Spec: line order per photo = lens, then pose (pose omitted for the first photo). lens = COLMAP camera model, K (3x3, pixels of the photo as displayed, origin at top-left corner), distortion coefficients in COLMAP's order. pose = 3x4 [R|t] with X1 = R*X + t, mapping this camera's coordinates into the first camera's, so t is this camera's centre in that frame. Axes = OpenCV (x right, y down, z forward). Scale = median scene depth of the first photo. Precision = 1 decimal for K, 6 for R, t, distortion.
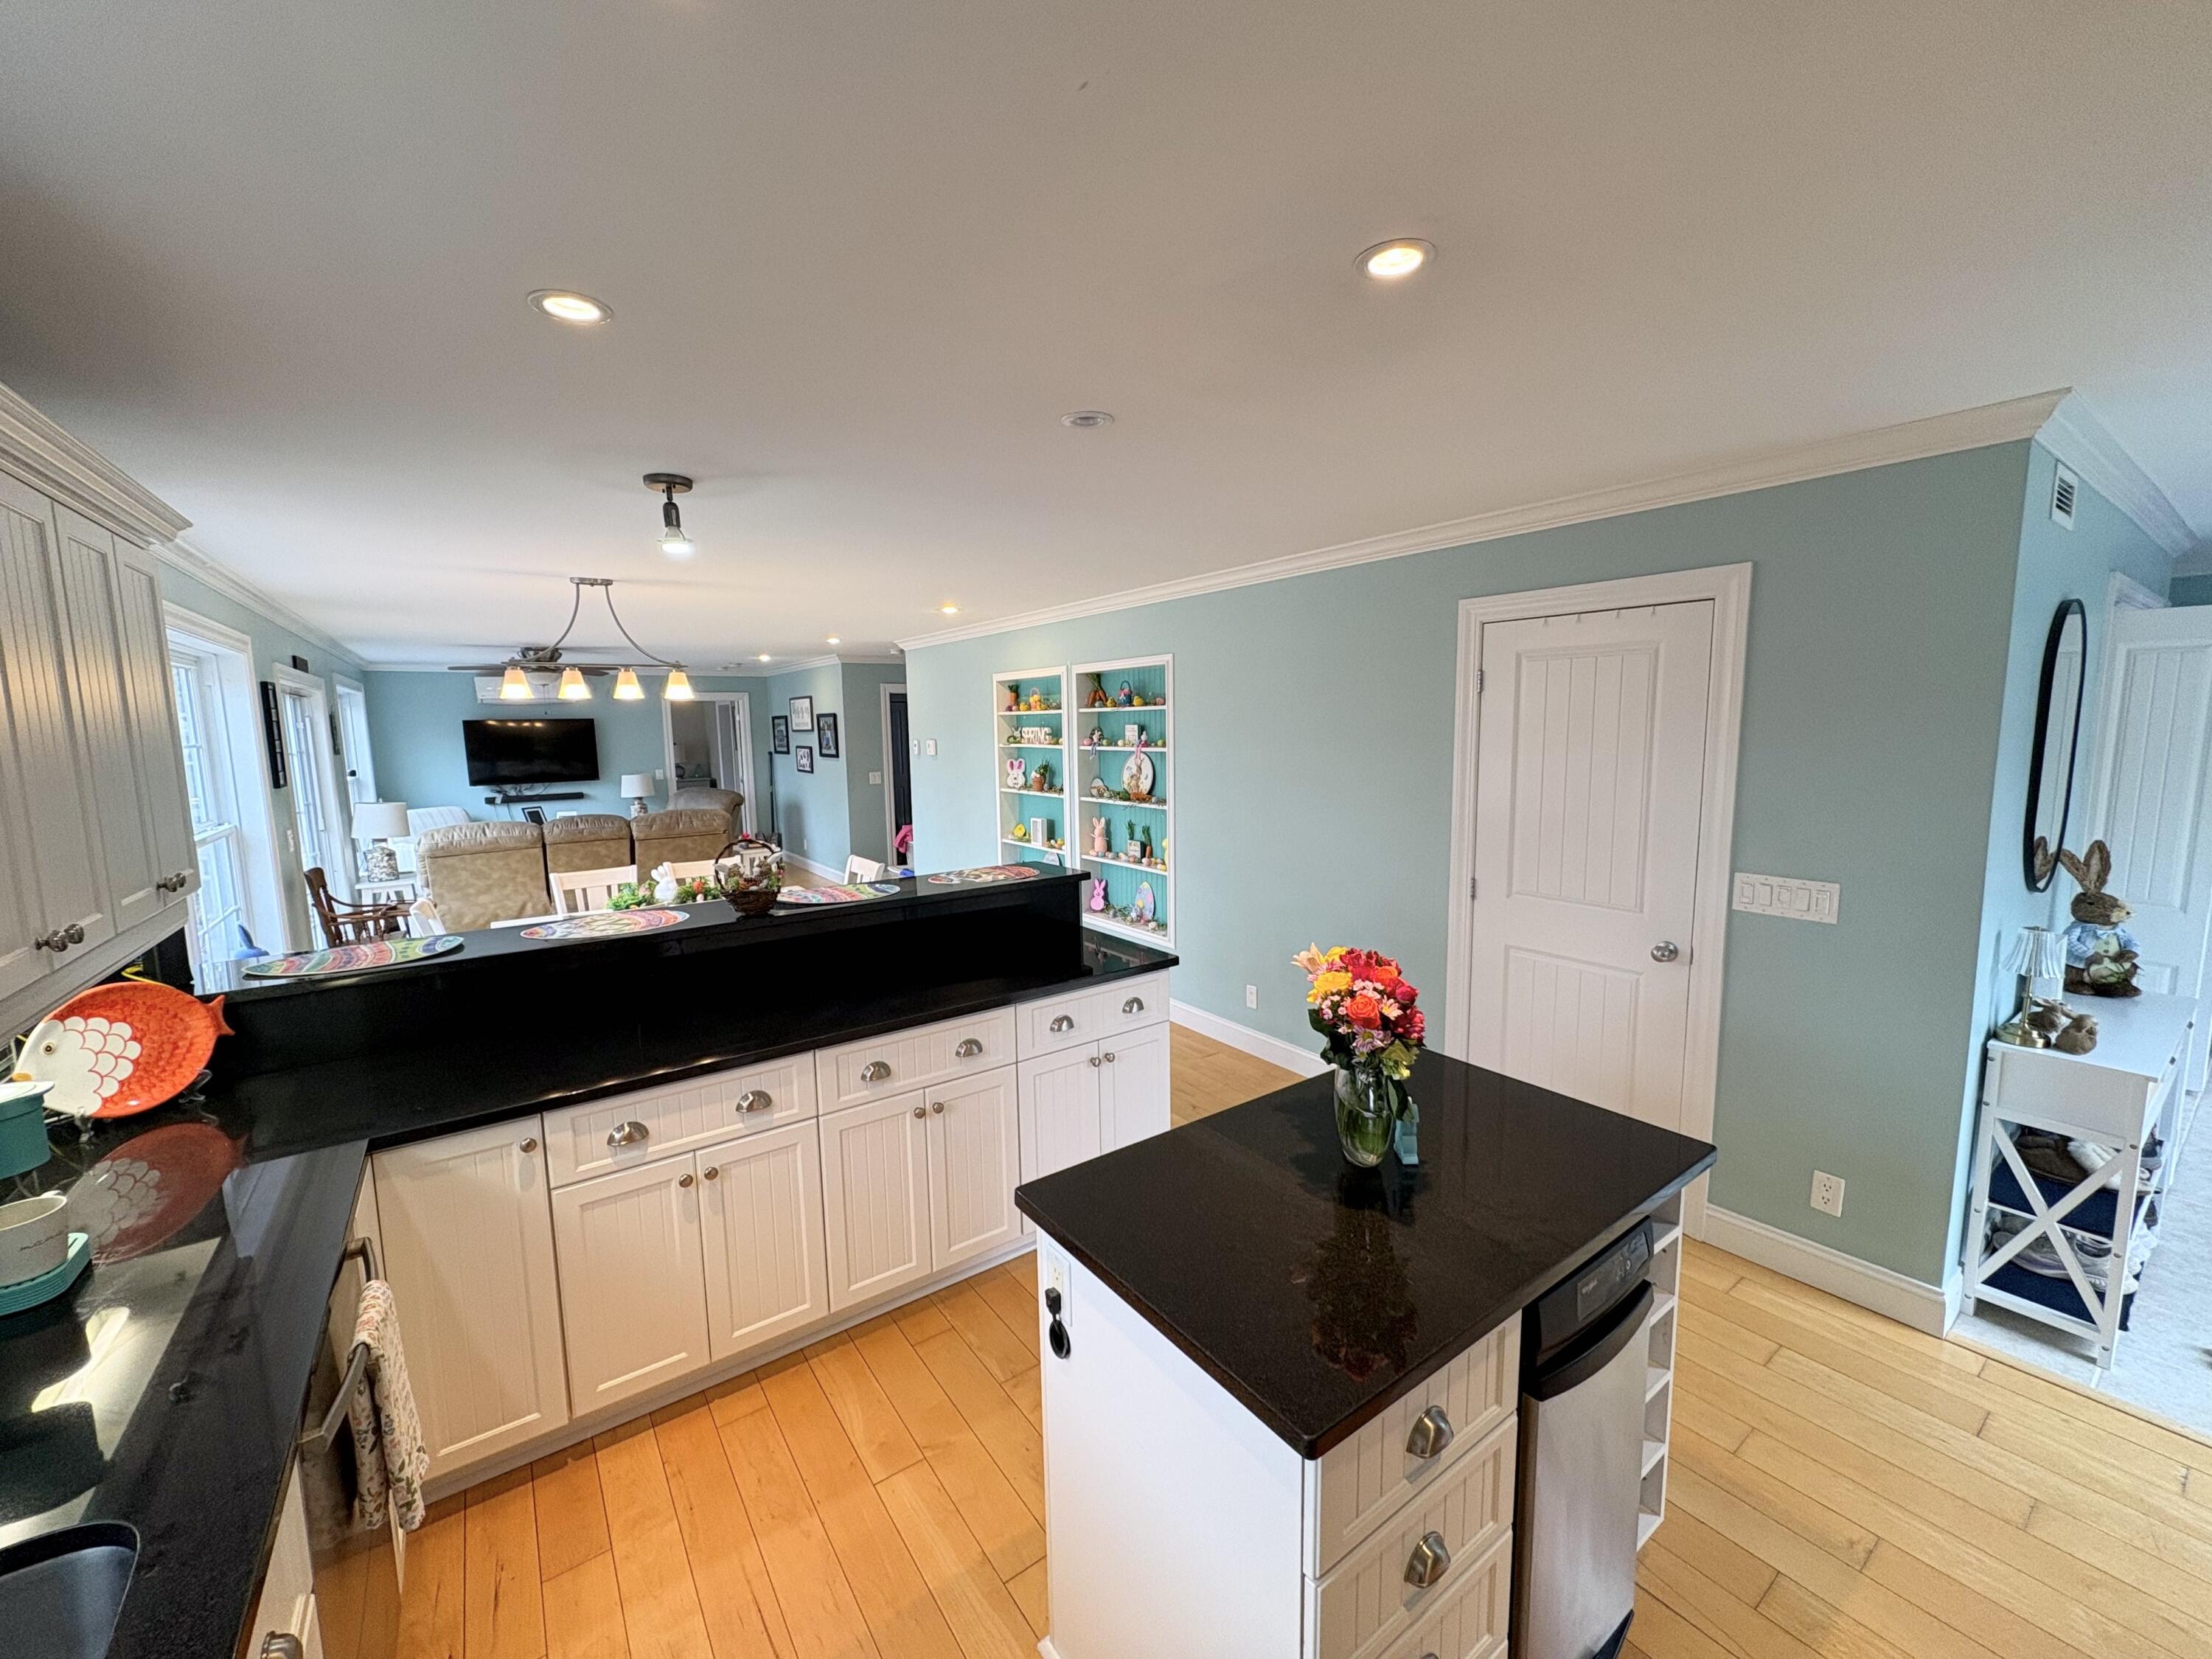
lens RADIAL K [[878.4, 0, 1106.0], [0, 878.4, 829.5], [0, 0, 1]] dist [0.000306, 0.000052]
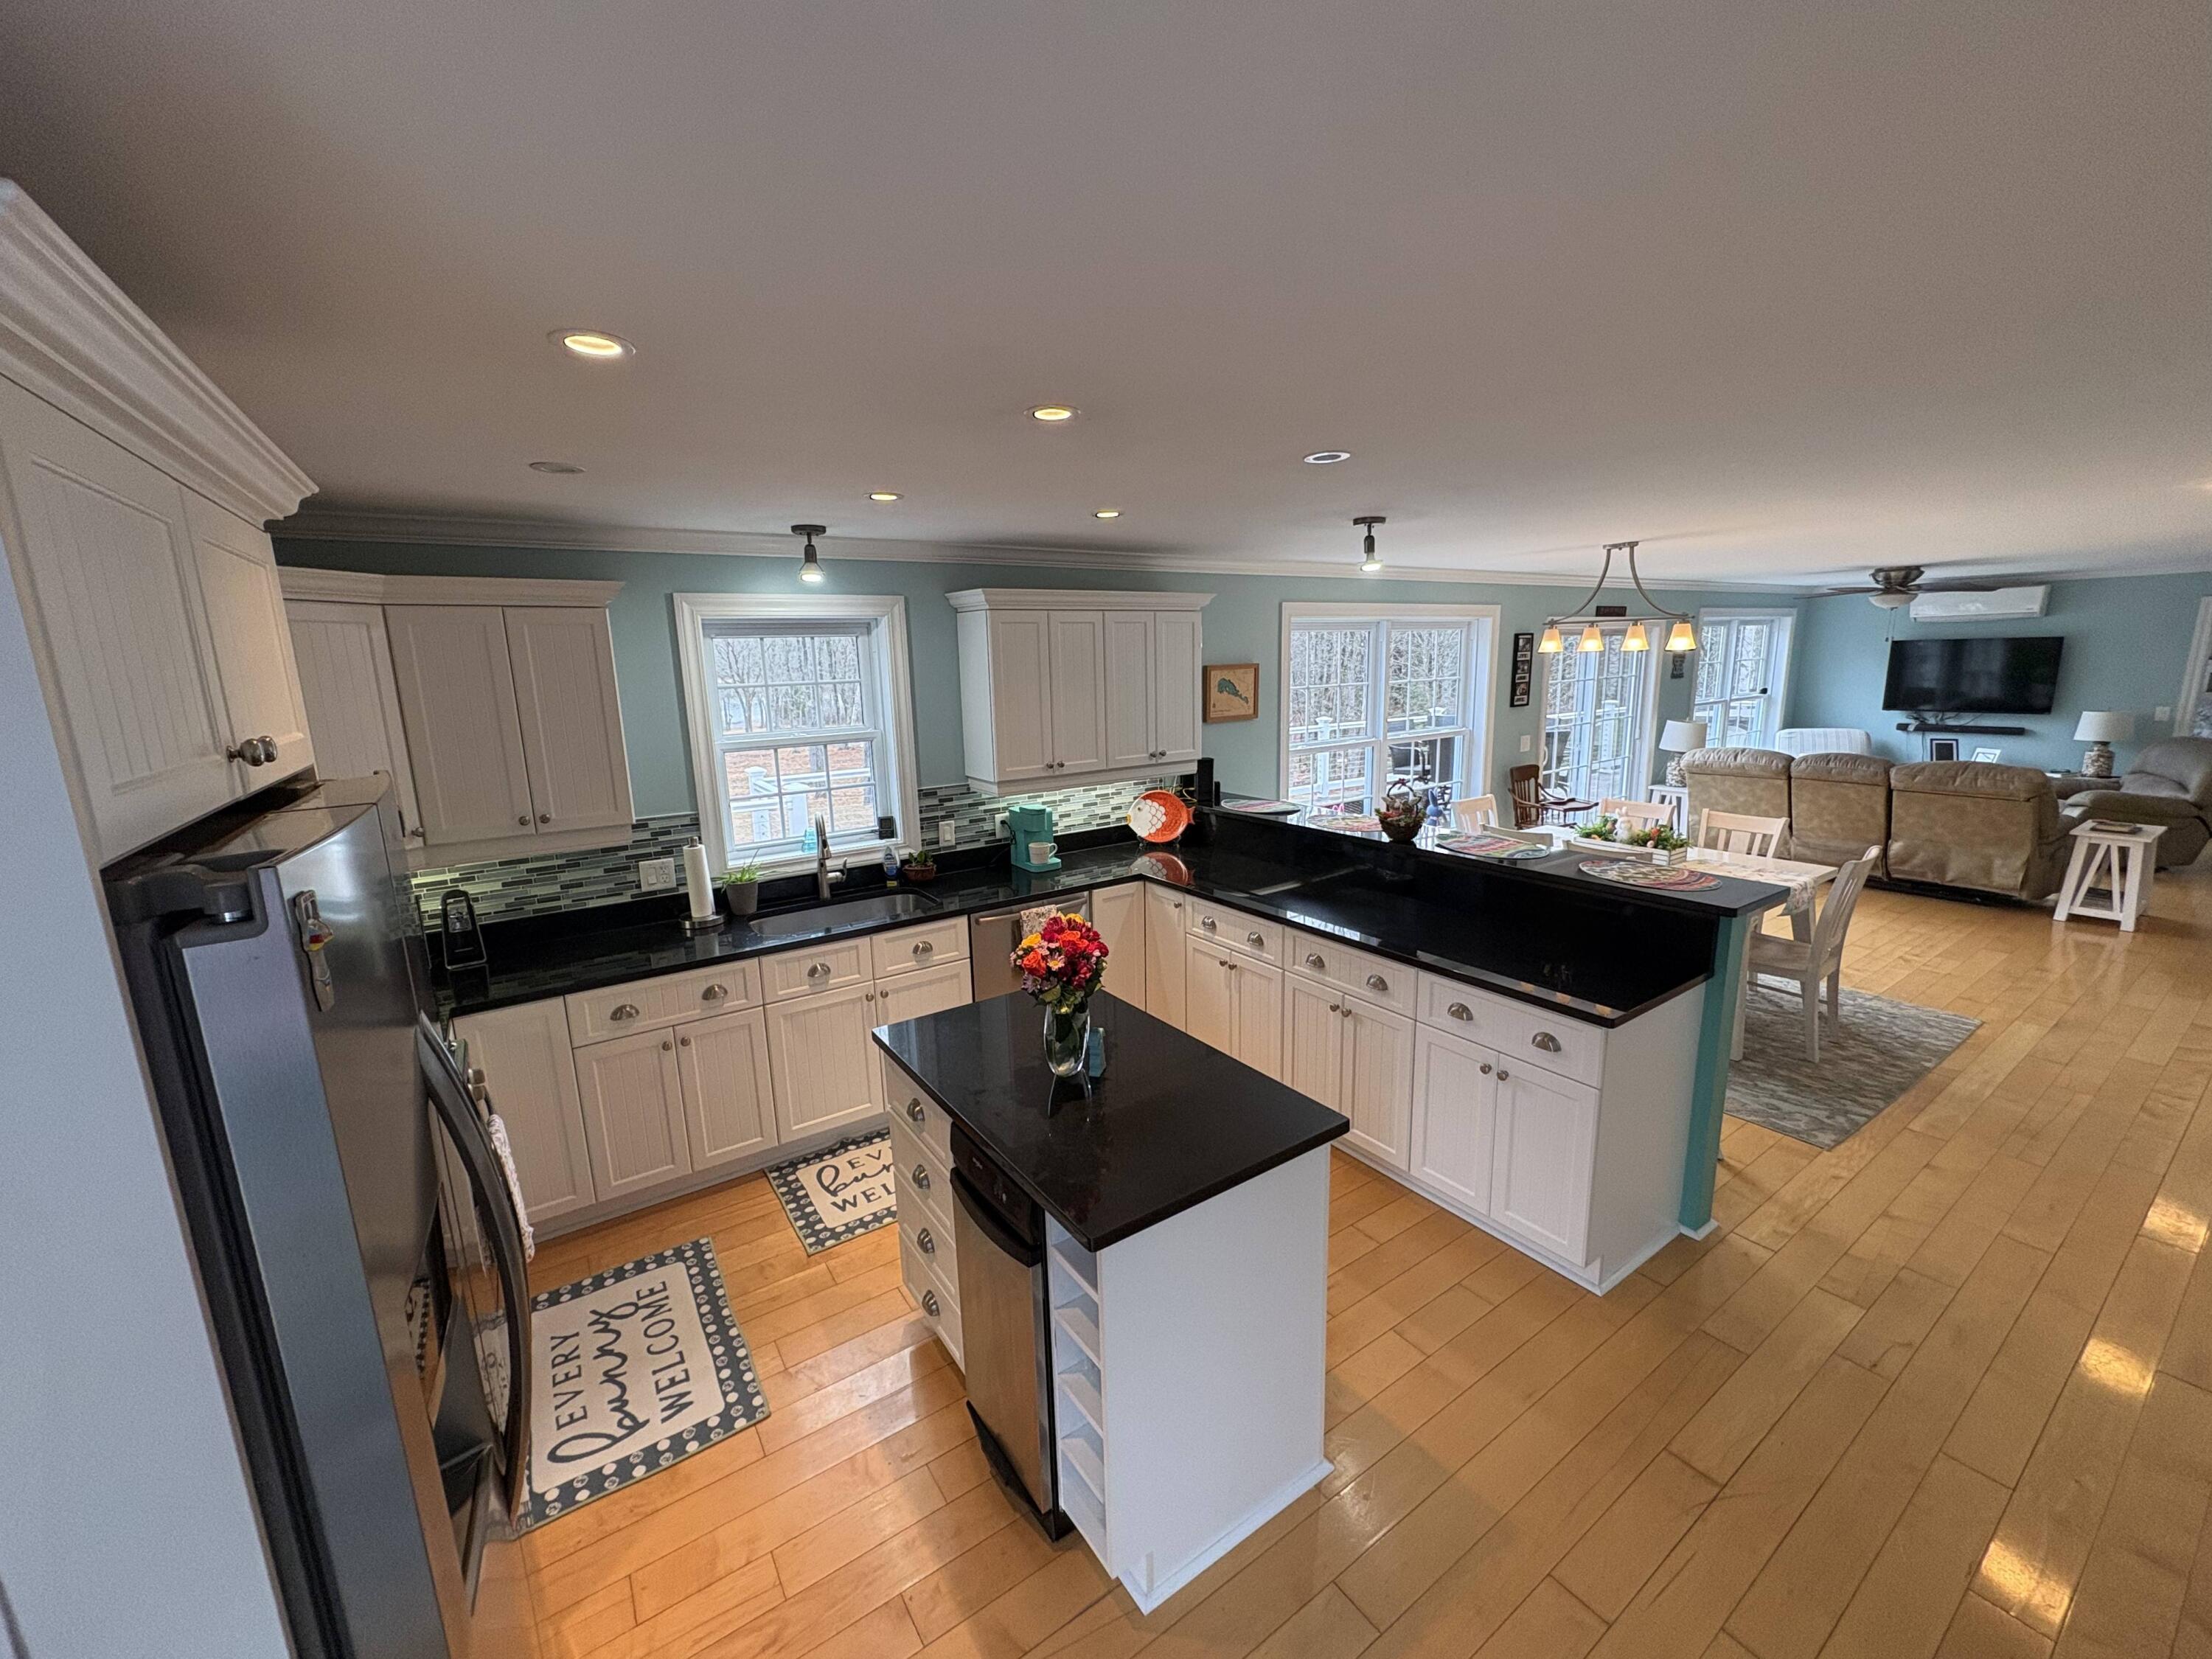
lens RADIAL K [[878.4, 0, 1106.0], [0, 878.4, 829.5], [0, 0, 1]] dist [0.000306, 0.000052]
pose [[-0.025030, 0.213483, -0.976626, 0.372162], [-0.095701, 0.971934, 0.214910, -0.066366], [0.995095, 0.098843, -0.003896, 0.238359]]
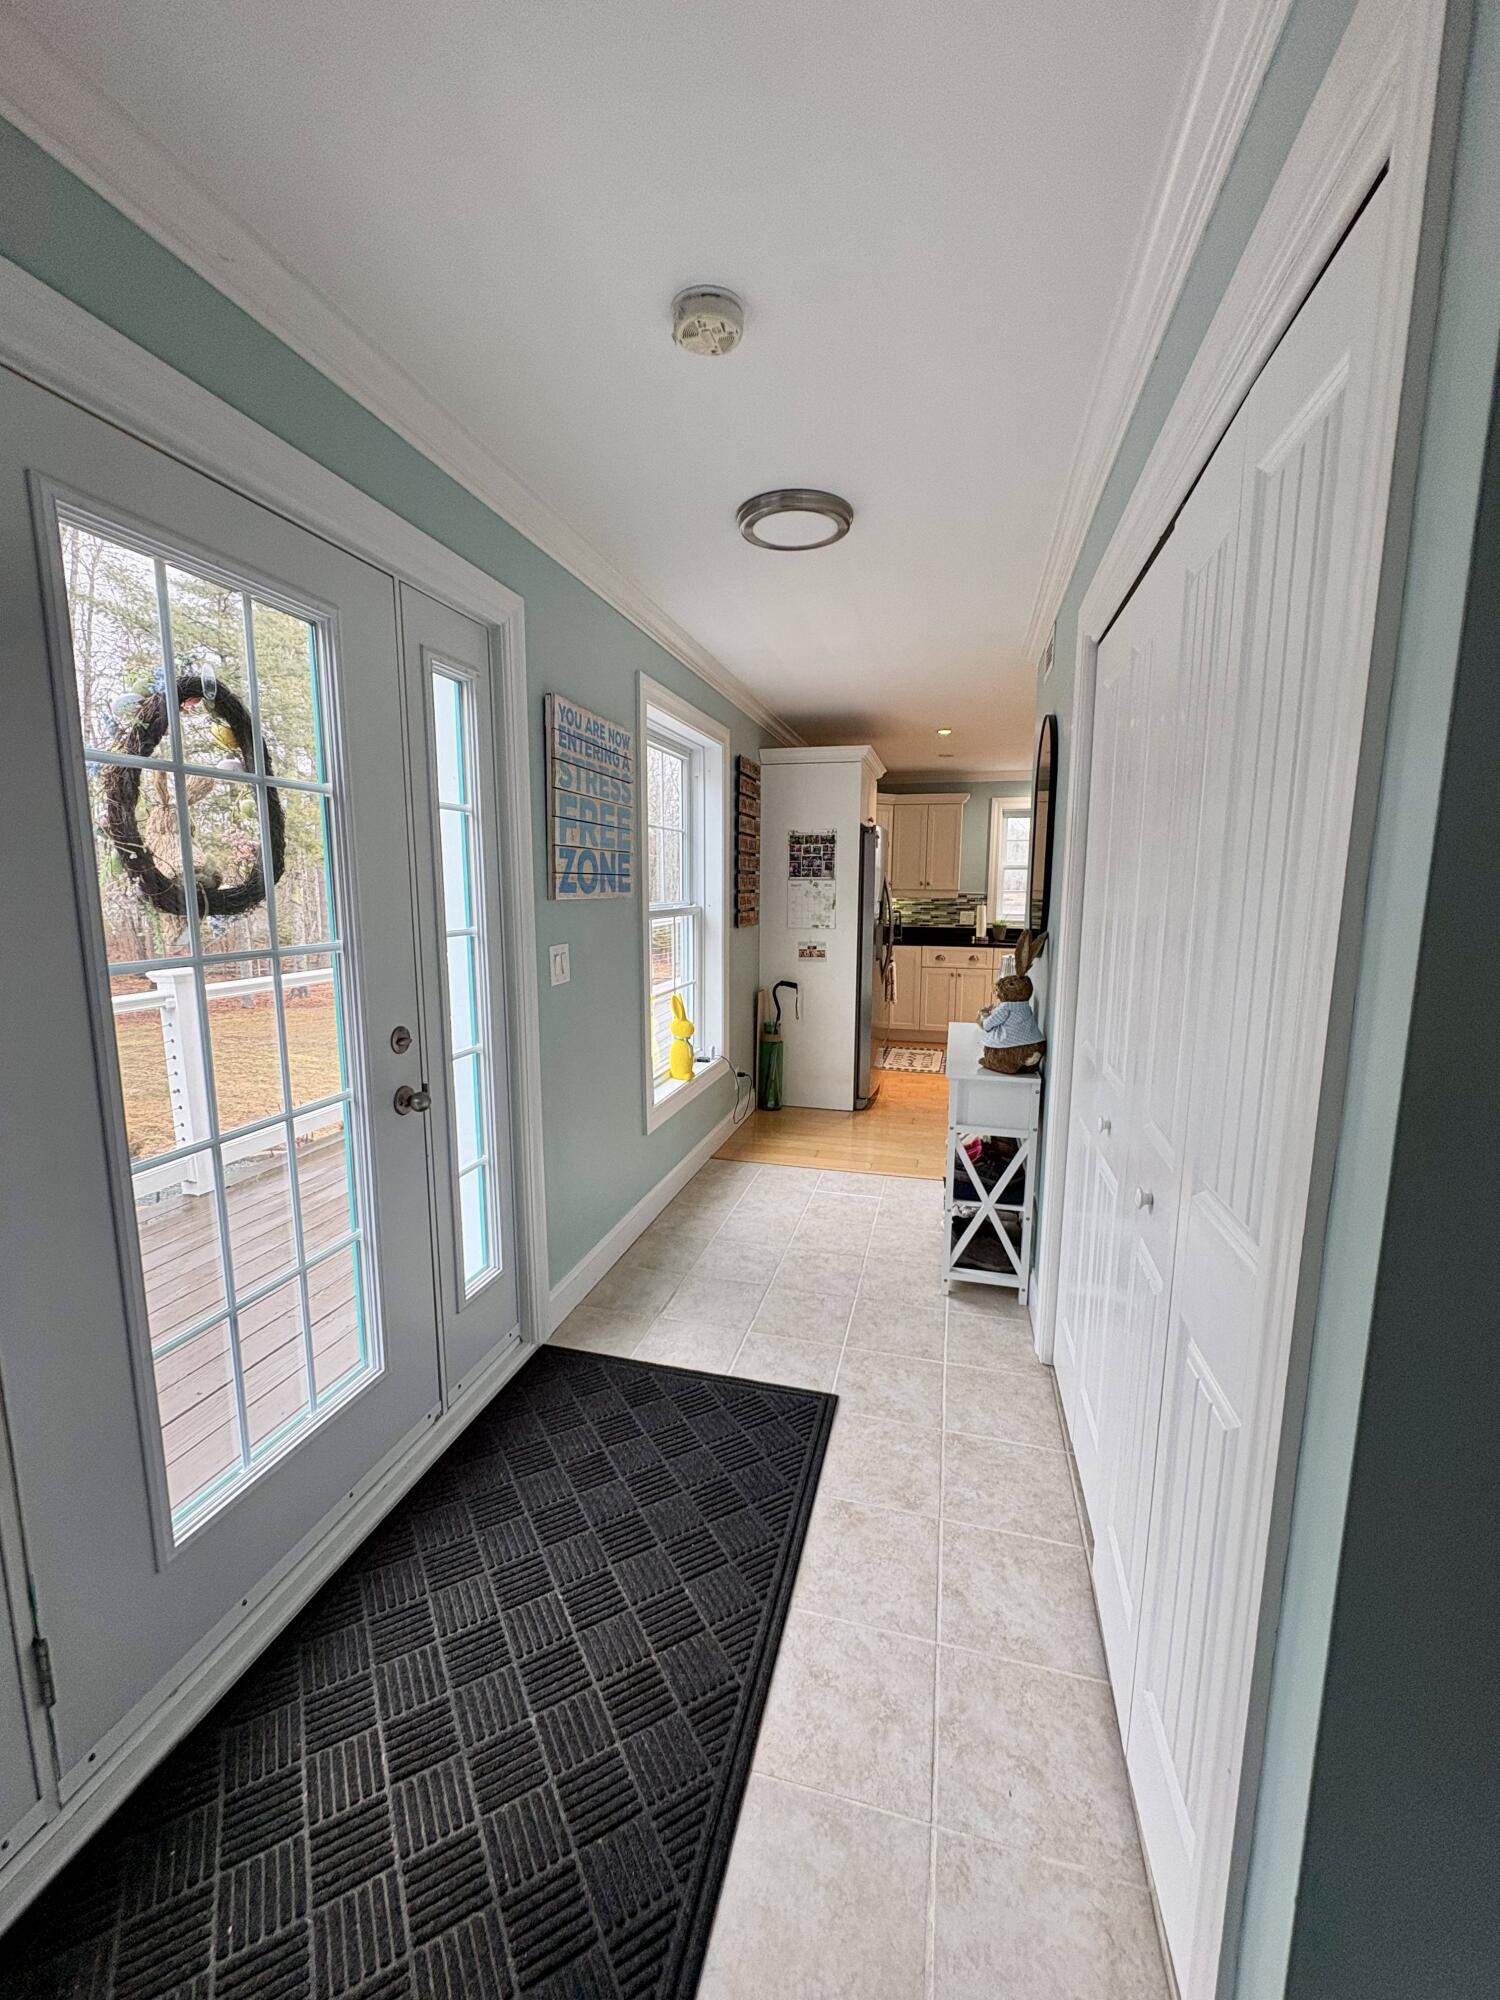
lens RADIAL K [[794.2, 0, 750.0], [0, 794.2, 1000.0], [0, 0, 1]] dist [0.000306, 0.000052]
pose [[-0.766270, 0.109295, -0.633155, 0.823986], [-0.069122, 0.965684, 0.250351, -0.048879], [0.638790, 0.235601, -0.732420, 0.621828]]
